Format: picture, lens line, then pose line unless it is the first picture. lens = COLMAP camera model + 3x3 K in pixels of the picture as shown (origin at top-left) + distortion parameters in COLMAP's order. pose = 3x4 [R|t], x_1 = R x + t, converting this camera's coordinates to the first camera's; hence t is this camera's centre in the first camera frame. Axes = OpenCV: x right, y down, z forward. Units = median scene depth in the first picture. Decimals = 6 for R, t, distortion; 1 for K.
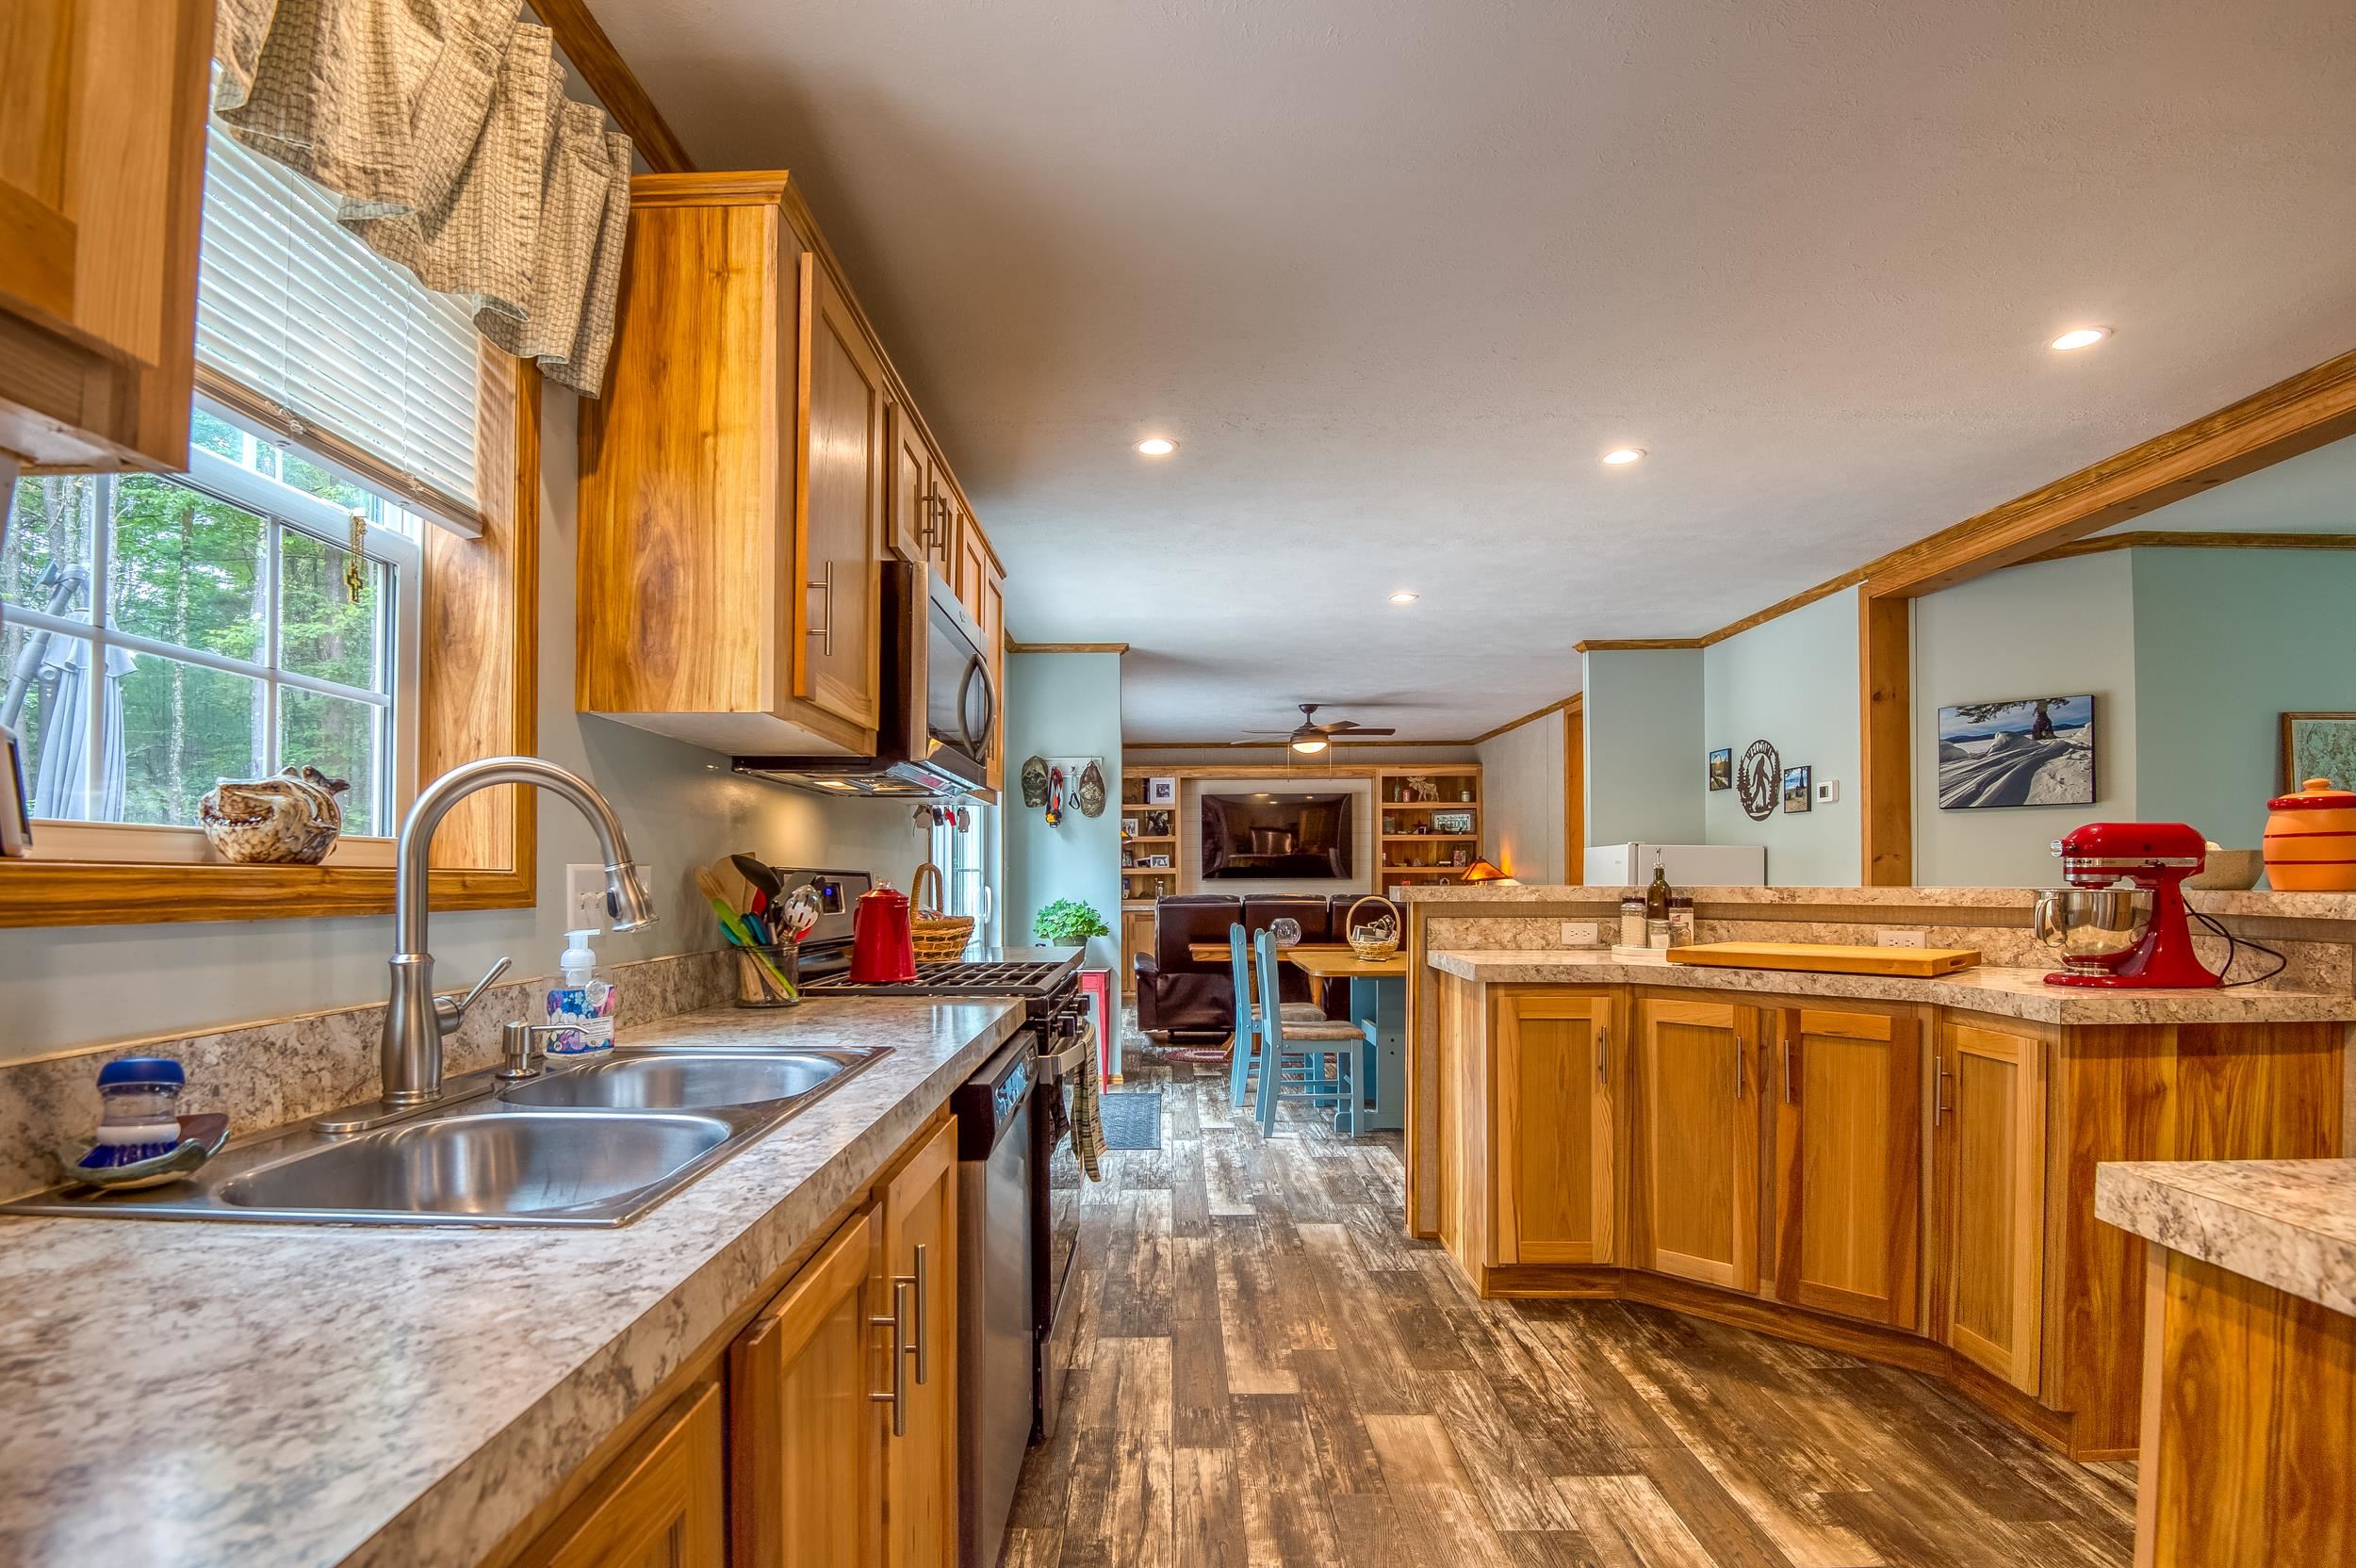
lens RADIAL K [[1184.0, 0, 1139.6], [0, 1184.0, 848.9], [0, 0, 1]] dist [-0.000913, -0.040506]
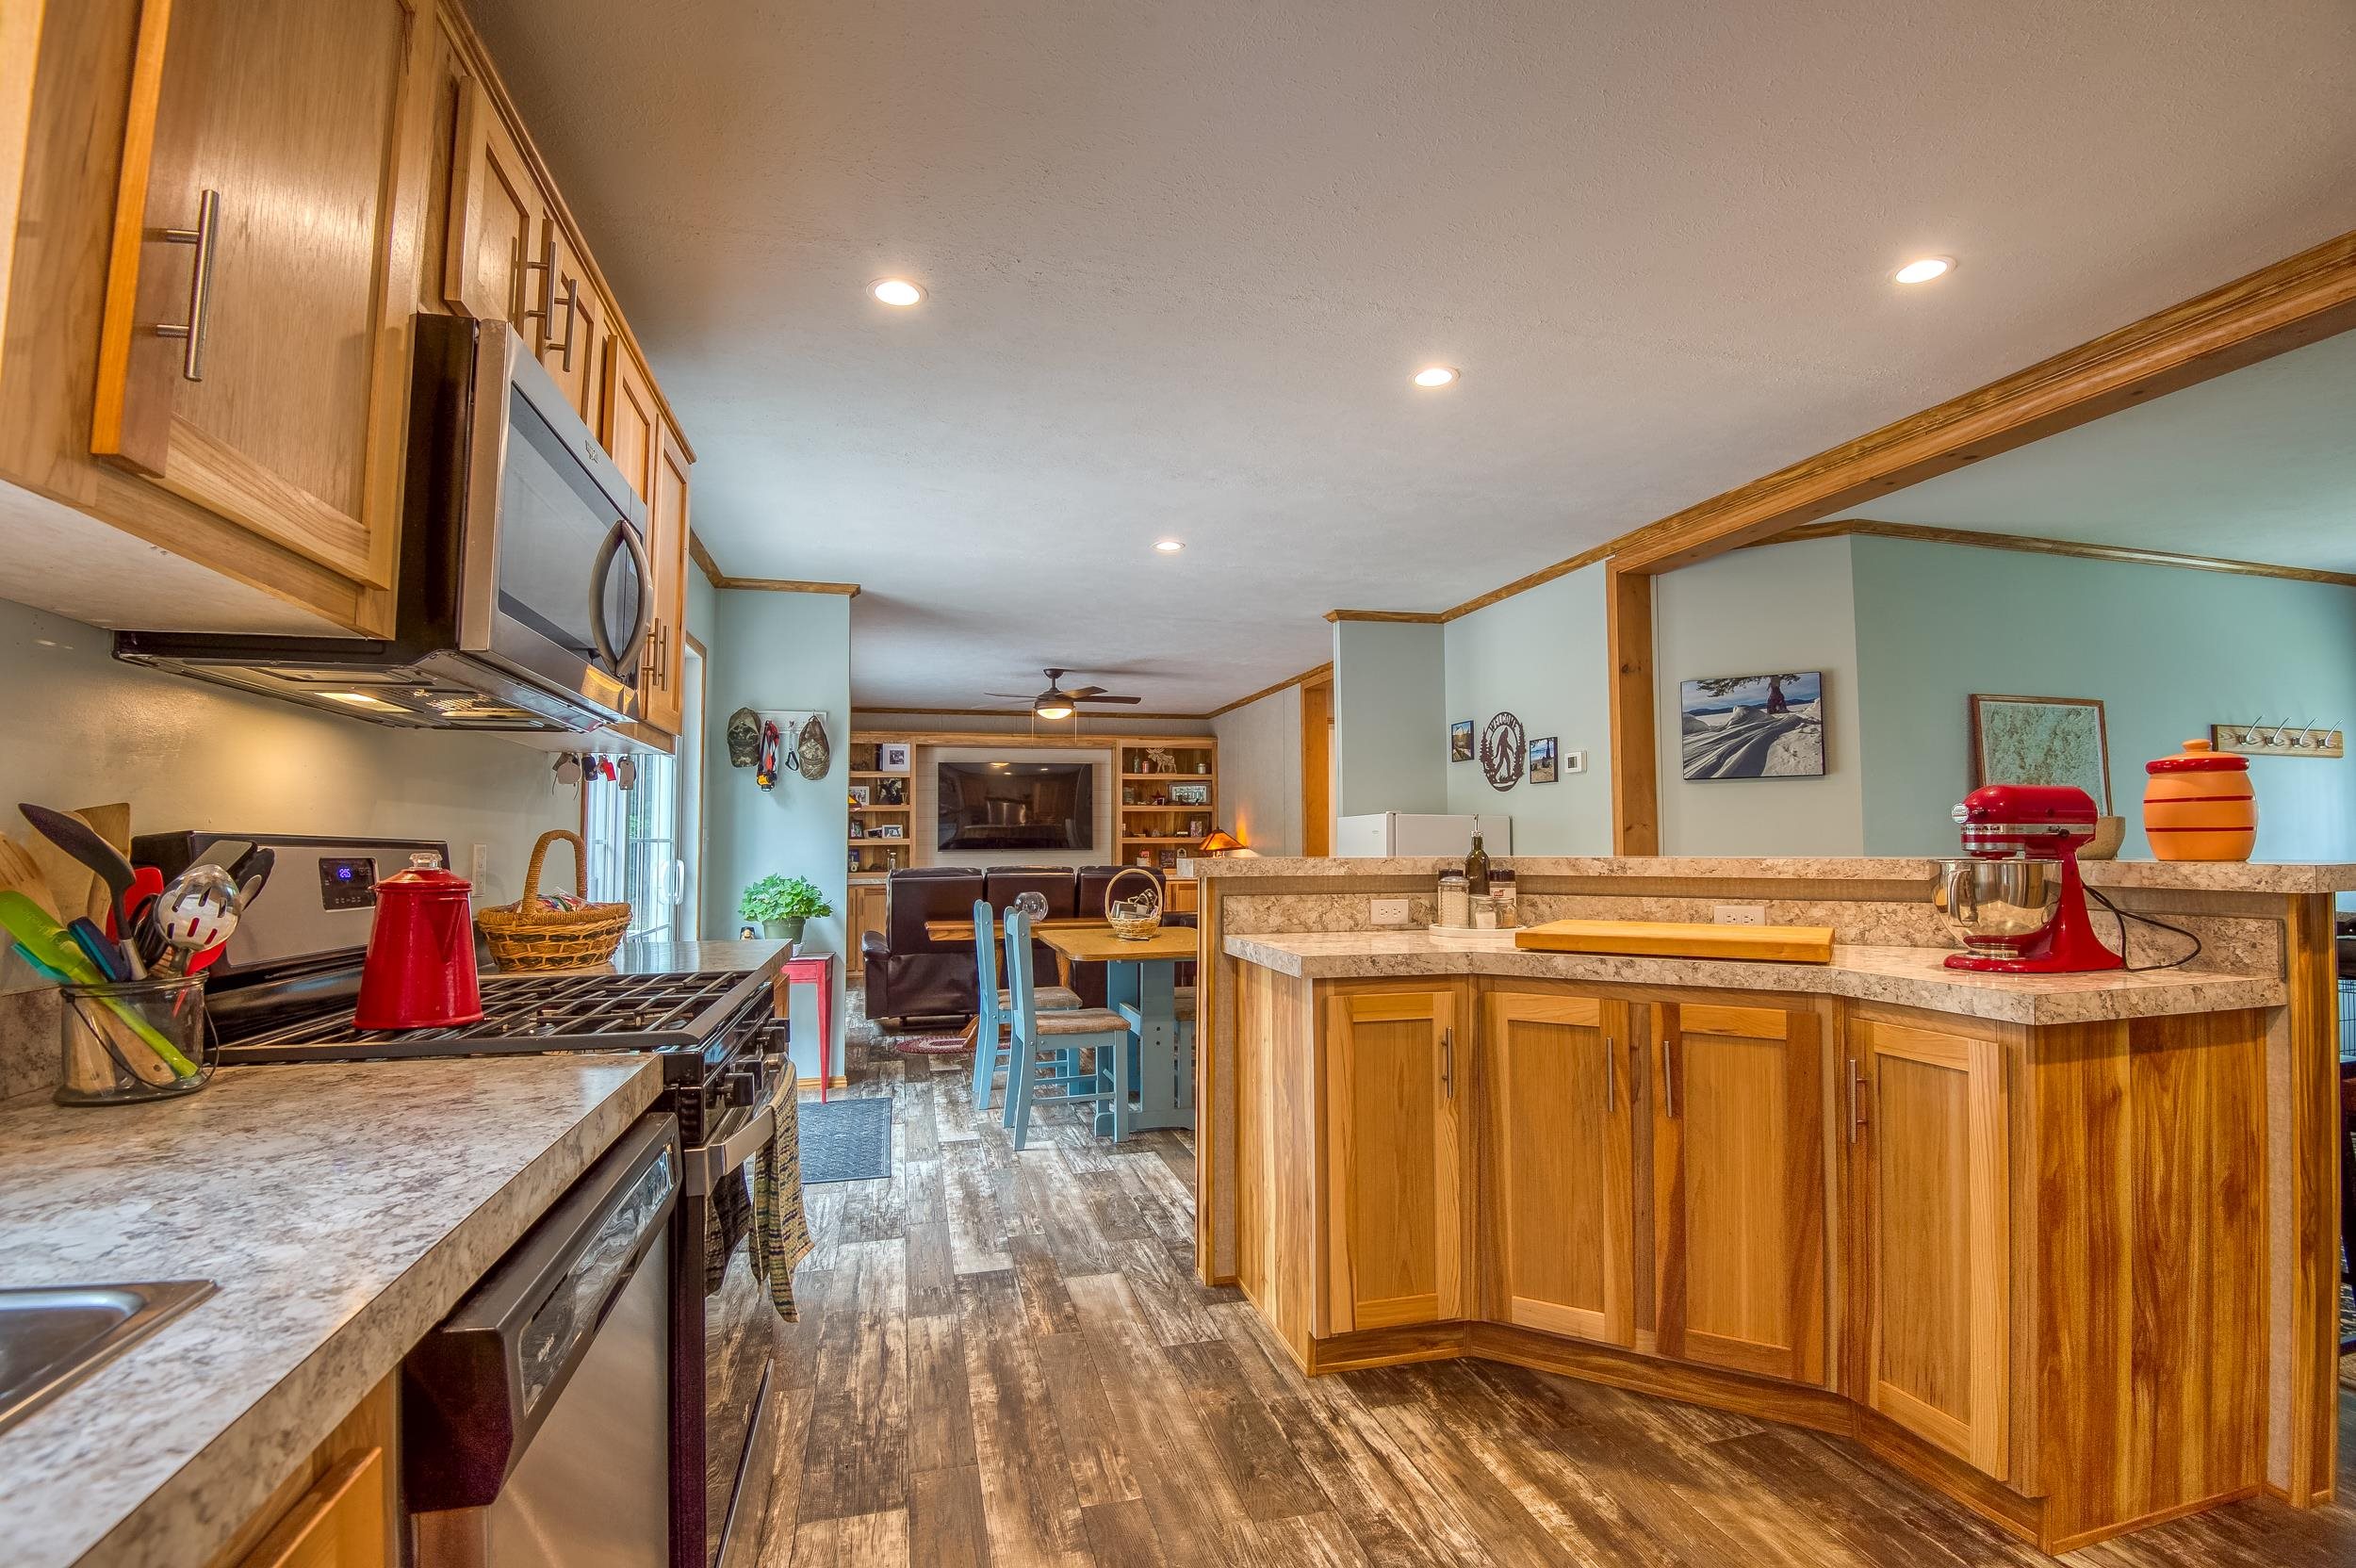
lens RADIAL K [[1100.2, 0, 1187.0], [0, 1100.2, 784.7], [0, 0, 1]] dist [-0.008119, -0.019726]
pose [[0.961192, 0.013024, 0.275573, 0.002497], [-0.003835, 0.999419, -0.033858, 0.007090], [-0.275854, 0.031487, 0.960684, 0.322171]]
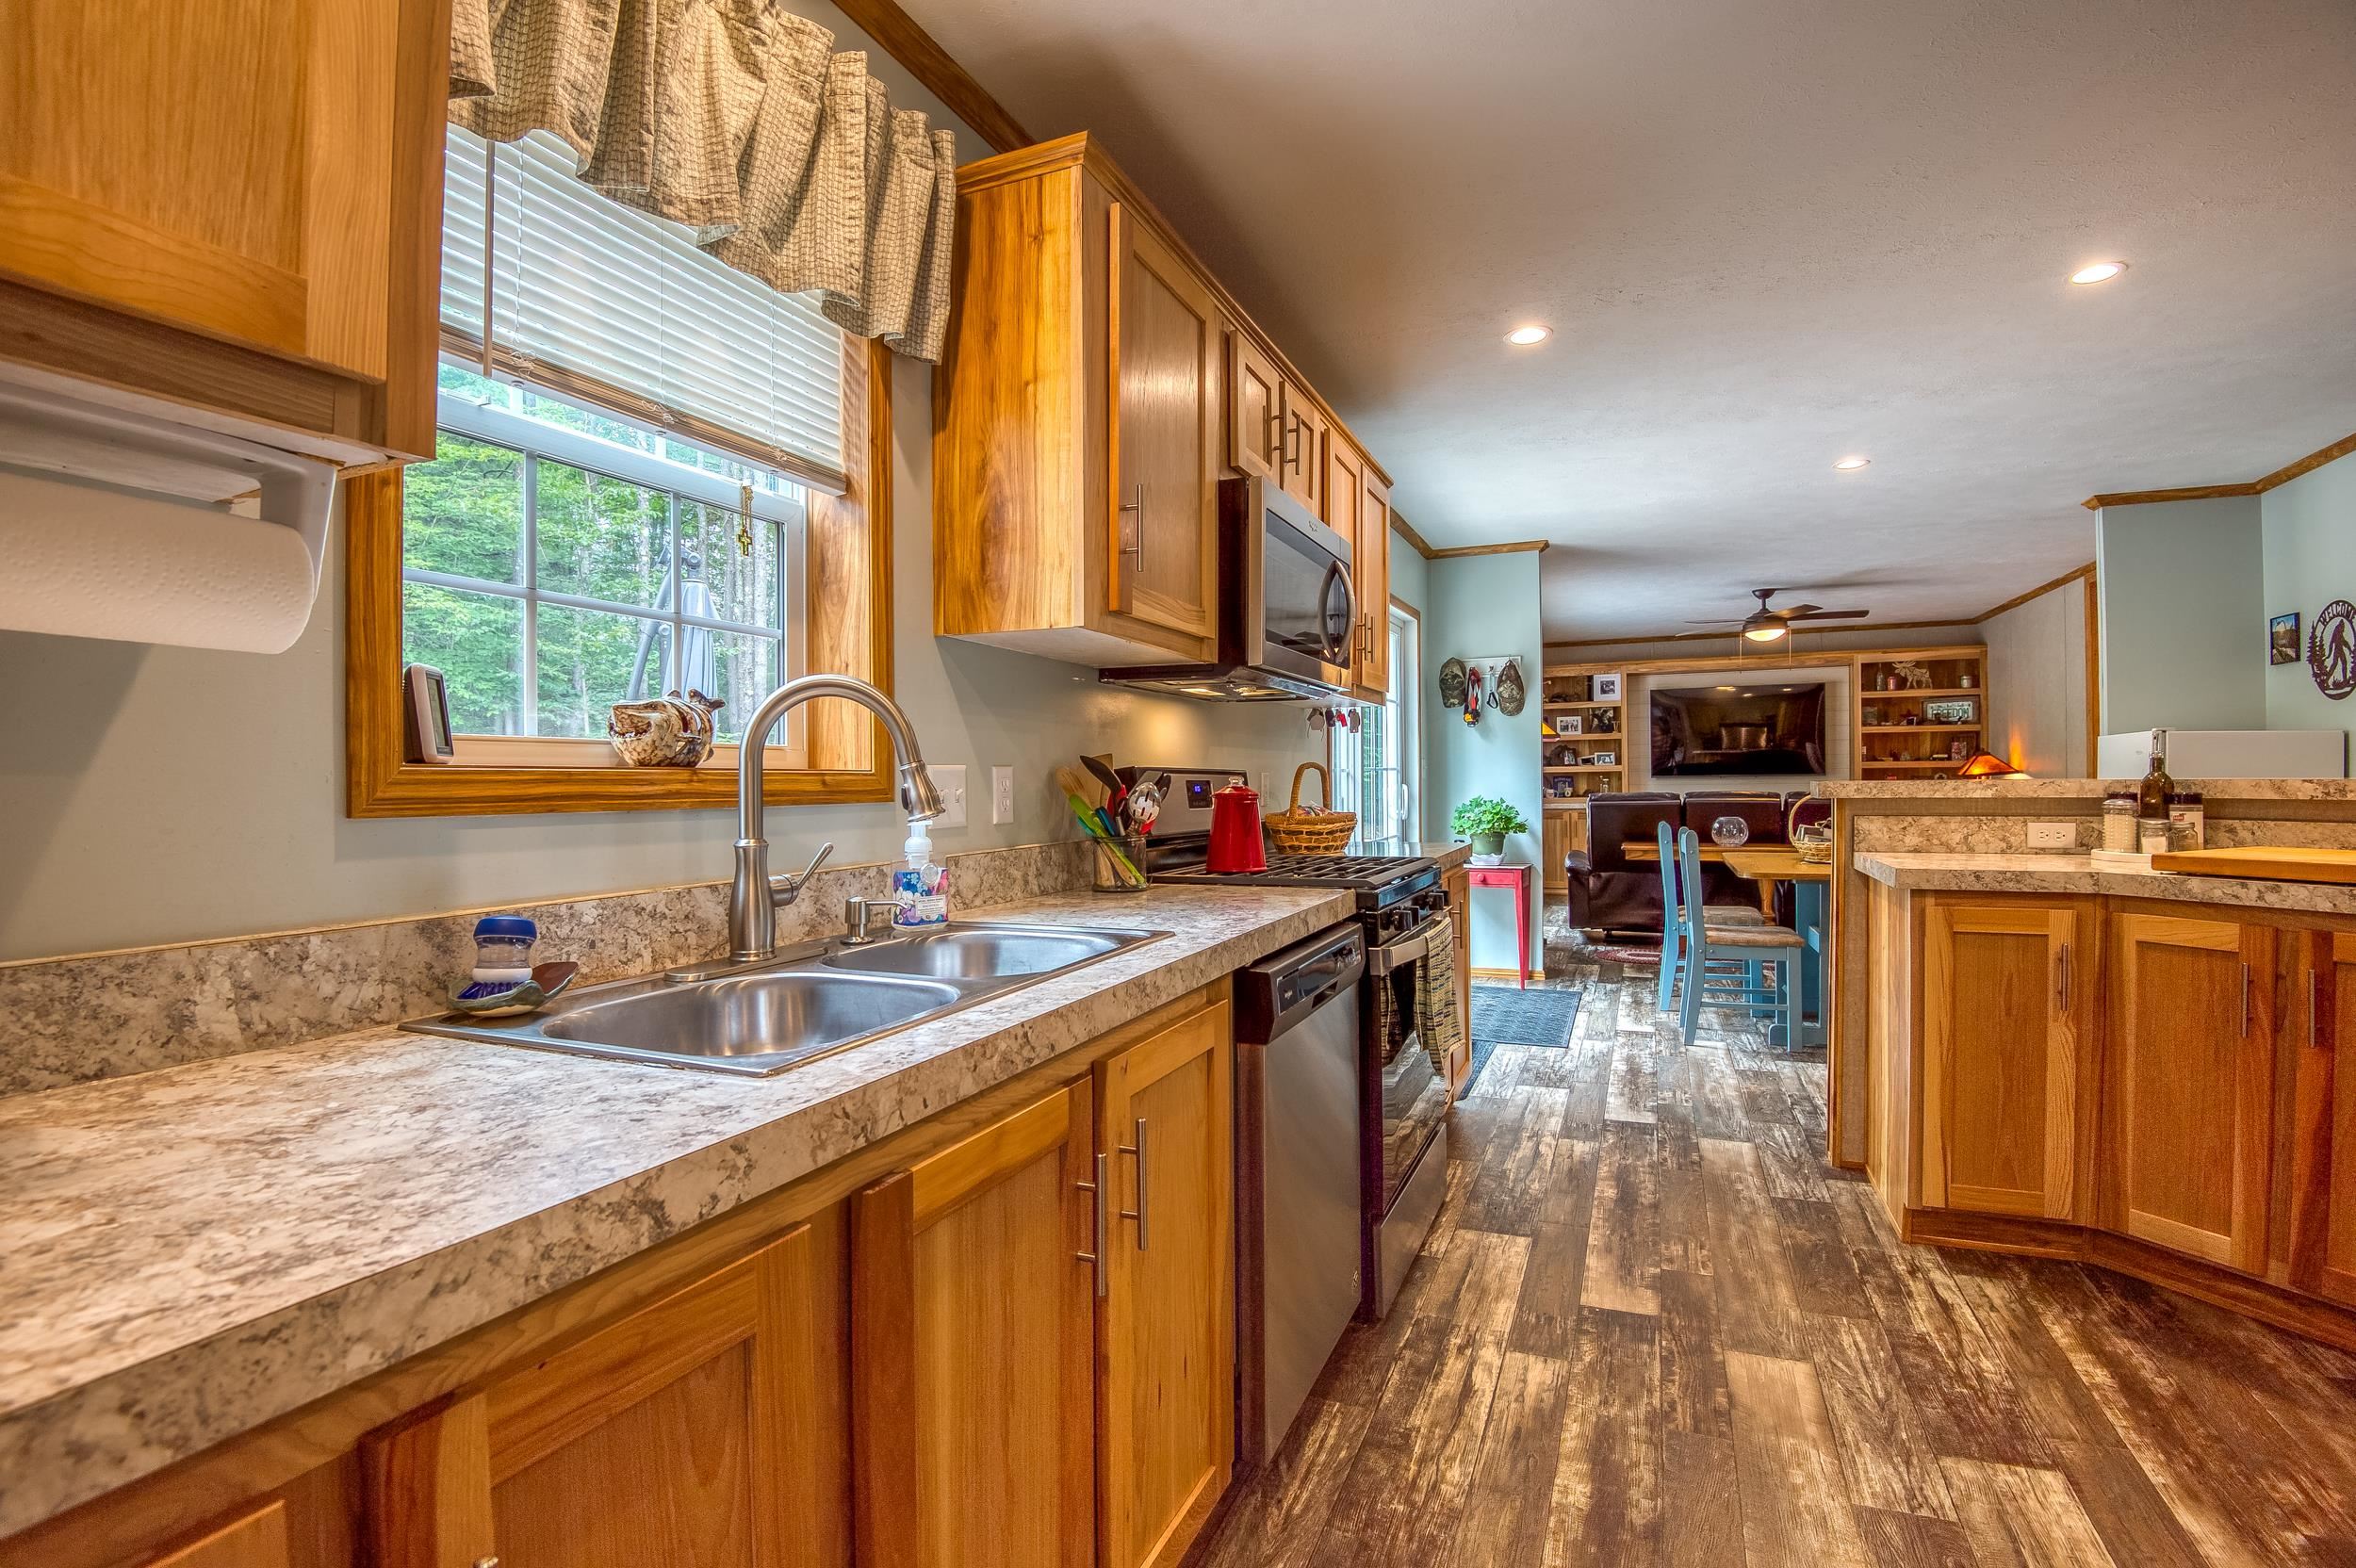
lens RADIAL K [[1100.3, 0, 1170.7], [0, 1100.3, 769.0], [0, 0, 1]] dist [-0.021536, -0.016487]
pose [[0.926133, -0.009886, -0.377067, 0.094526], [0.016150, 0.999779, 0.013456, 0.003389], [0.376851, -0.018552, 0.926088, 0.047715]]
